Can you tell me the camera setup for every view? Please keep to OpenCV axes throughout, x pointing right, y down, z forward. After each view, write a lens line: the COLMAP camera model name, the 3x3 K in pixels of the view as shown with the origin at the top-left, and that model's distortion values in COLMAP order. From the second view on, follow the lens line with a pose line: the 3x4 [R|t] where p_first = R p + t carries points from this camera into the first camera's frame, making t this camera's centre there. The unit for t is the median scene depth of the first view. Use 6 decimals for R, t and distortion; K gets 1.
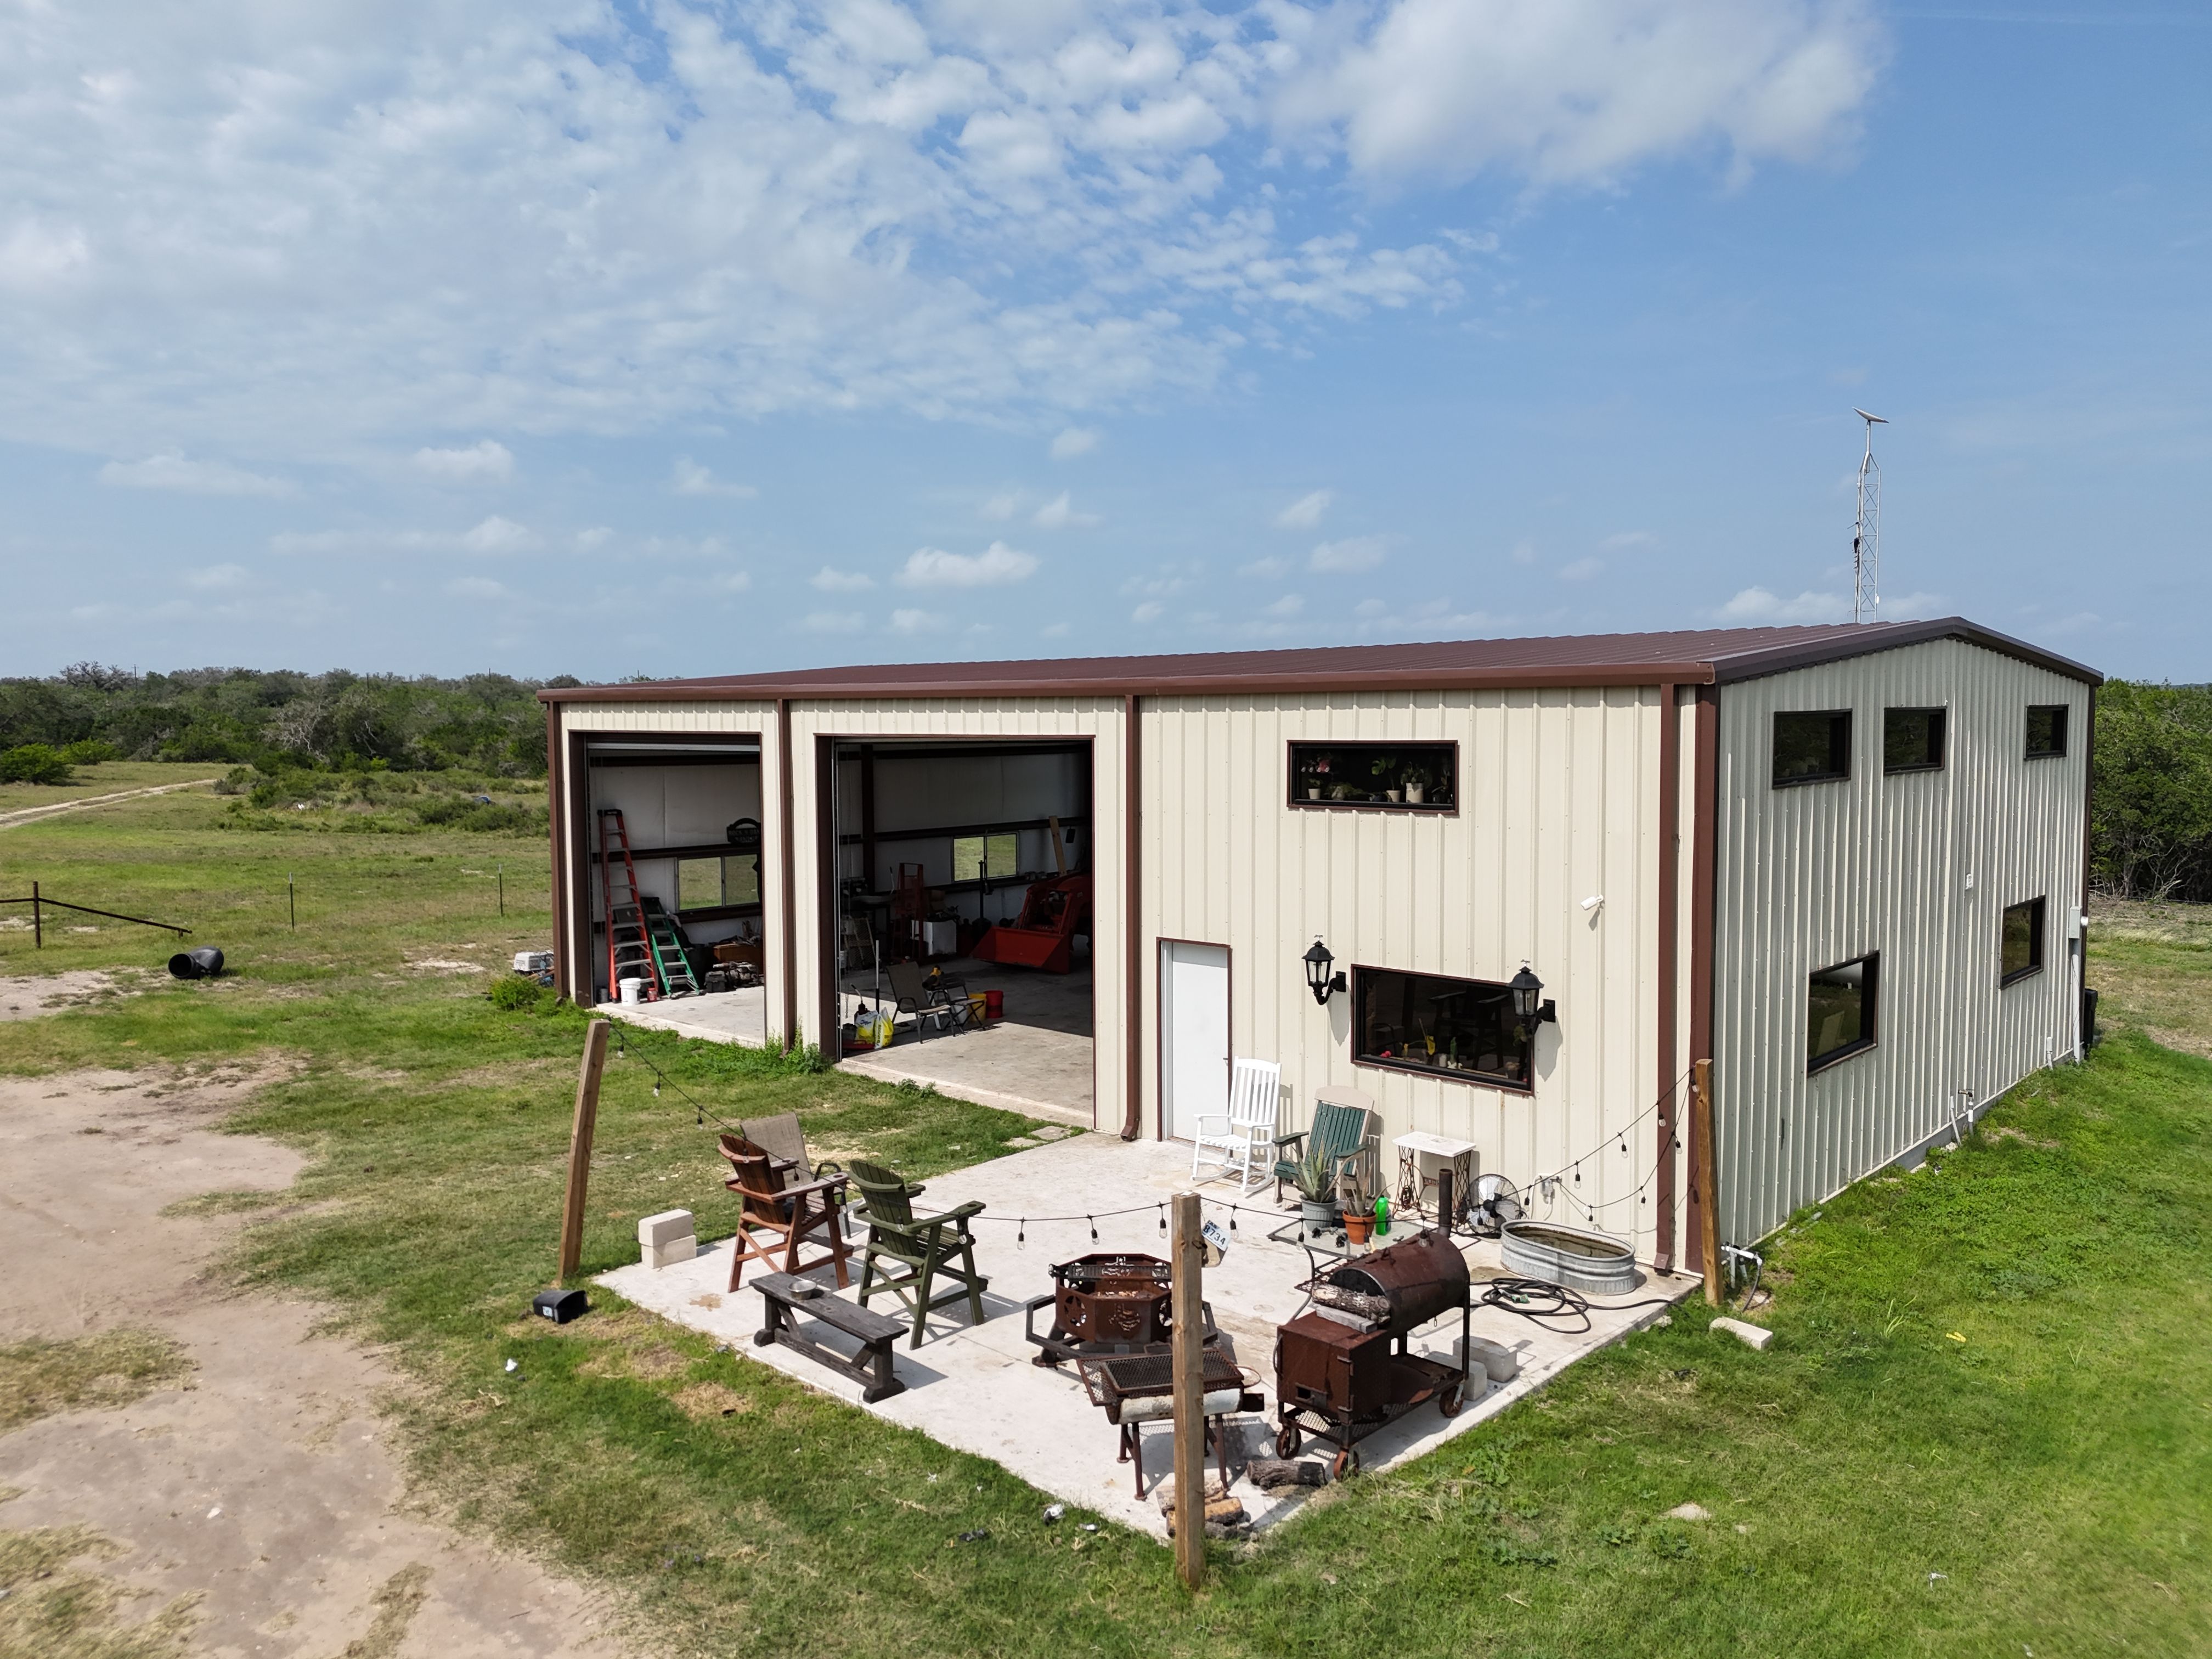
lens RADIAL K [[1646.7, 0, 1091.1], [0, 1646.7, 802.0], [0, 0, 1]] dist [0.054968, -0.044600]
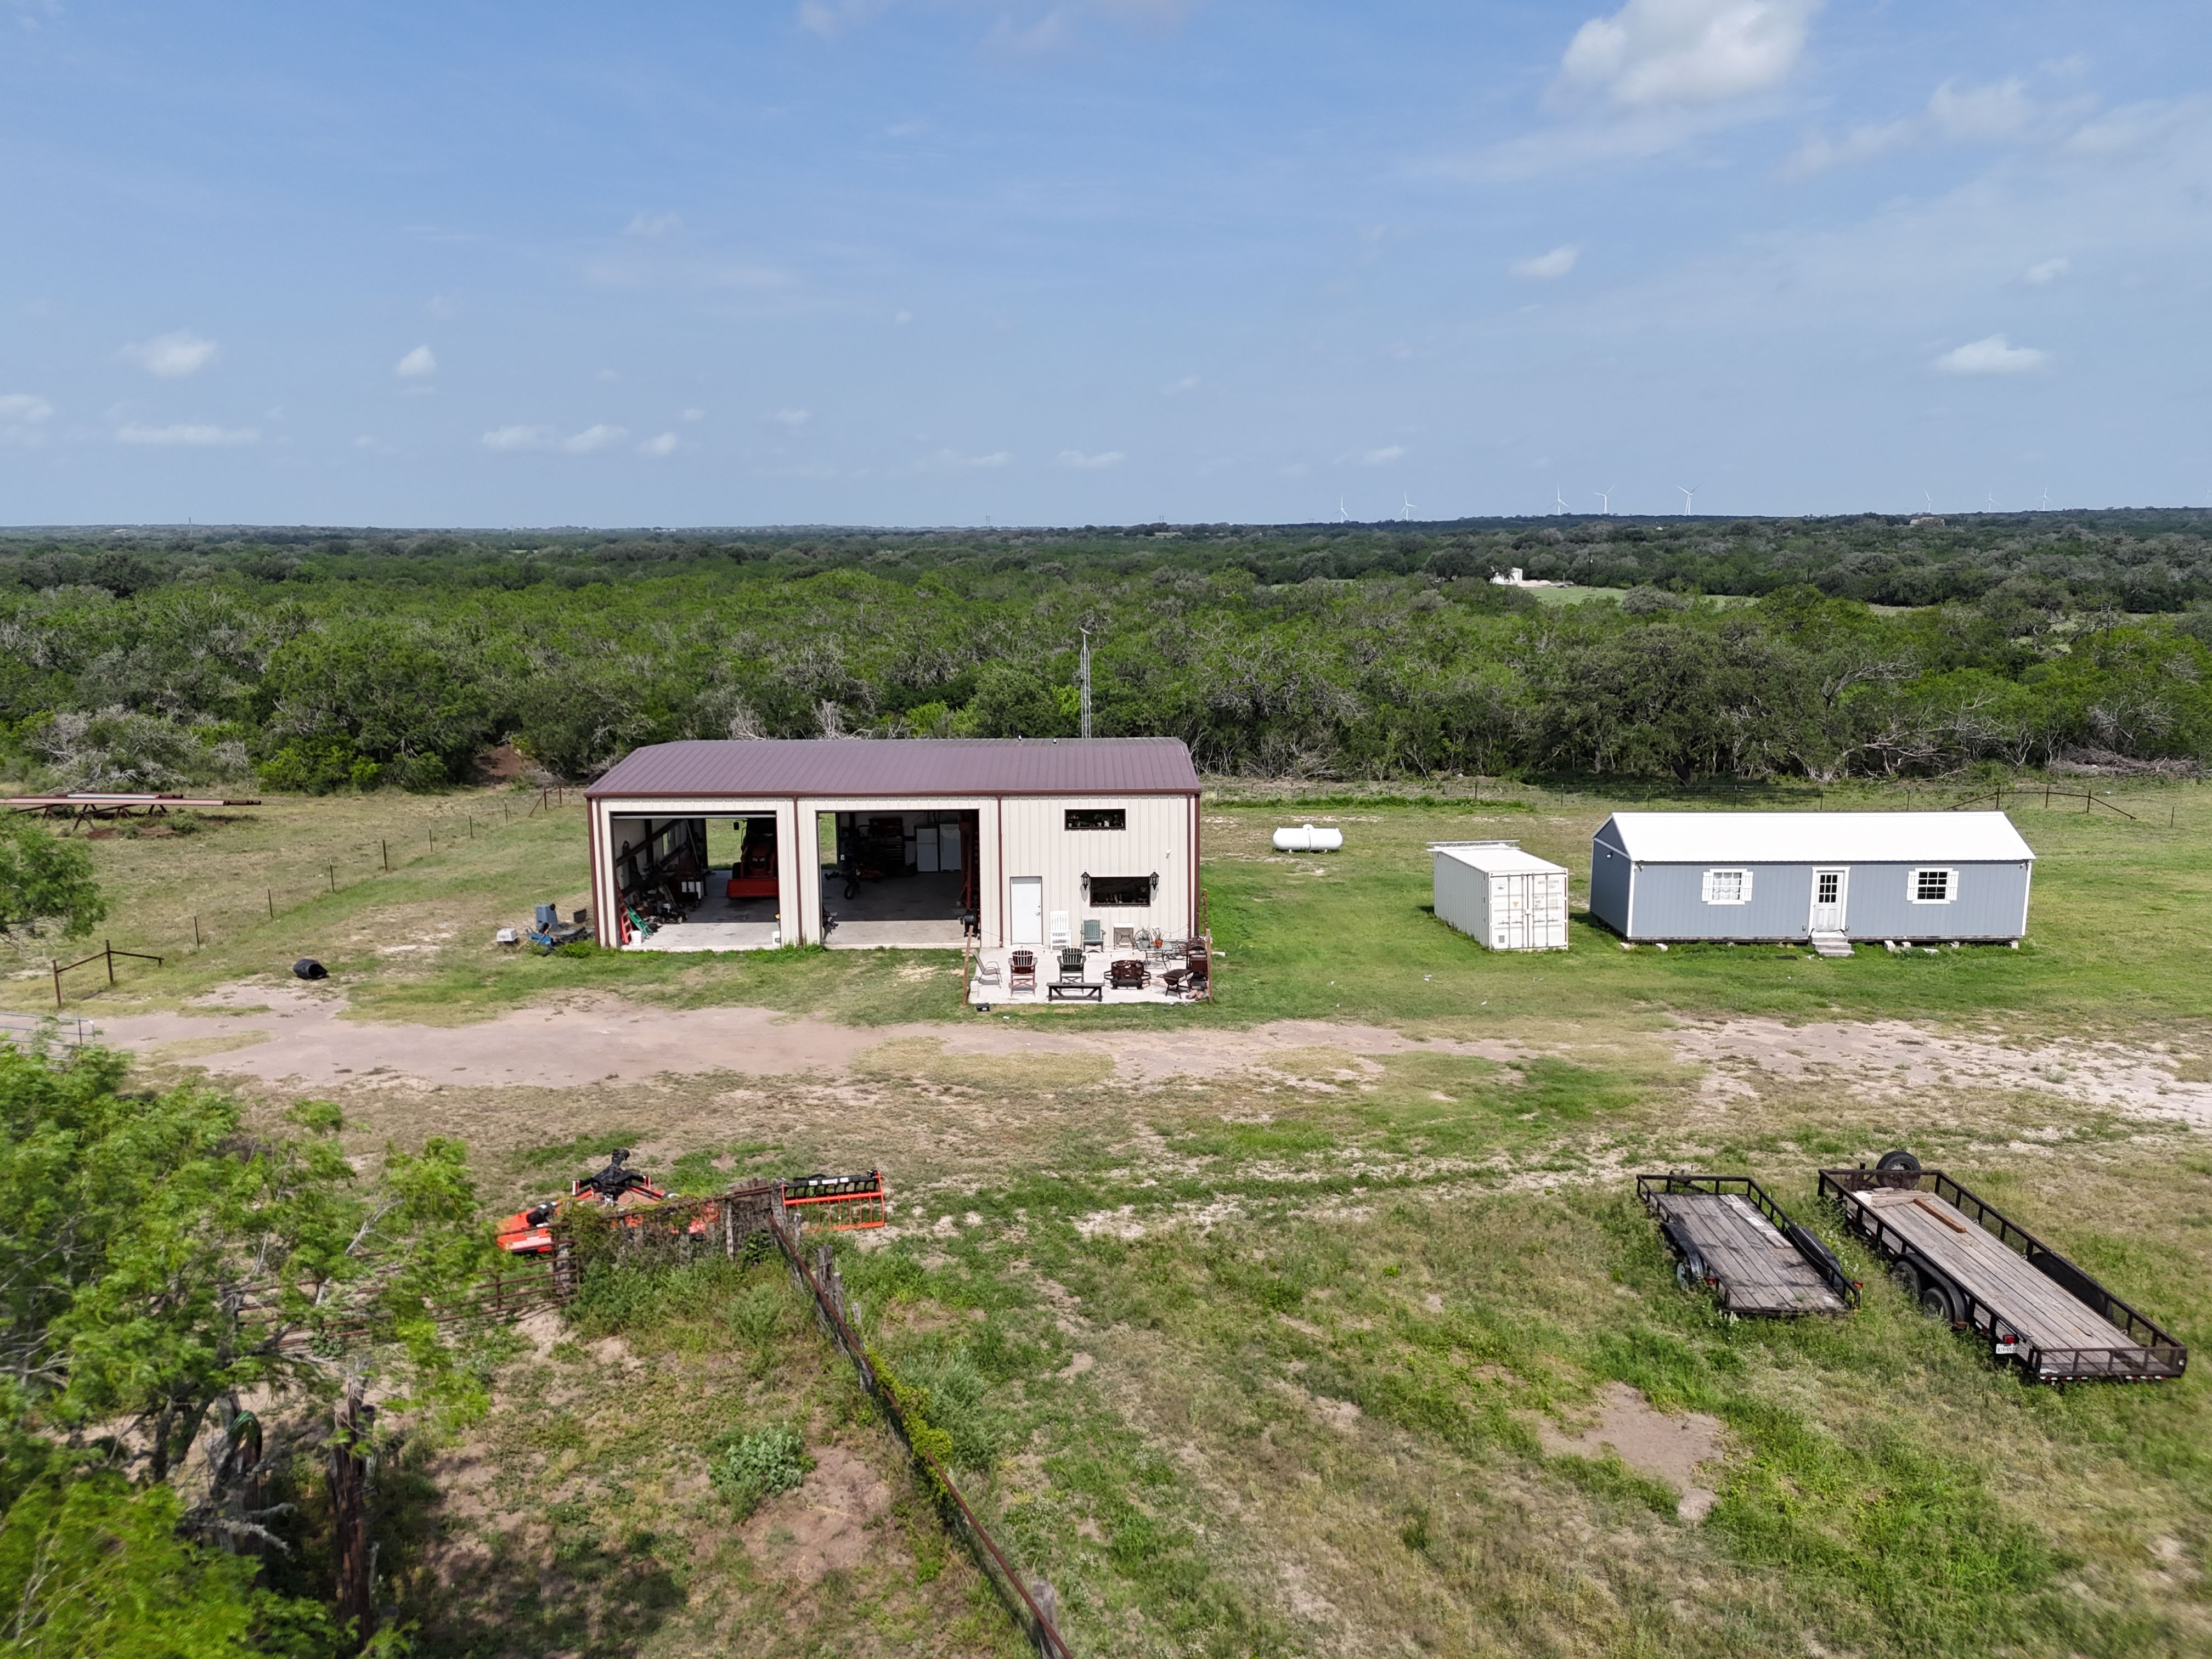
lens RADIAL K [[1646.7, 0, 1126.4], [0, 1646.7, 818.6], [0, 0, 1]] dist [0.054968, -0.044600]
pose [[0.711405, -0.115529, 0.693221, -1.878675], [0.039089, 0.991373, 0.125103, -0.388196], [-0.701694, -0.061902, 0.709784, -1.244910]]
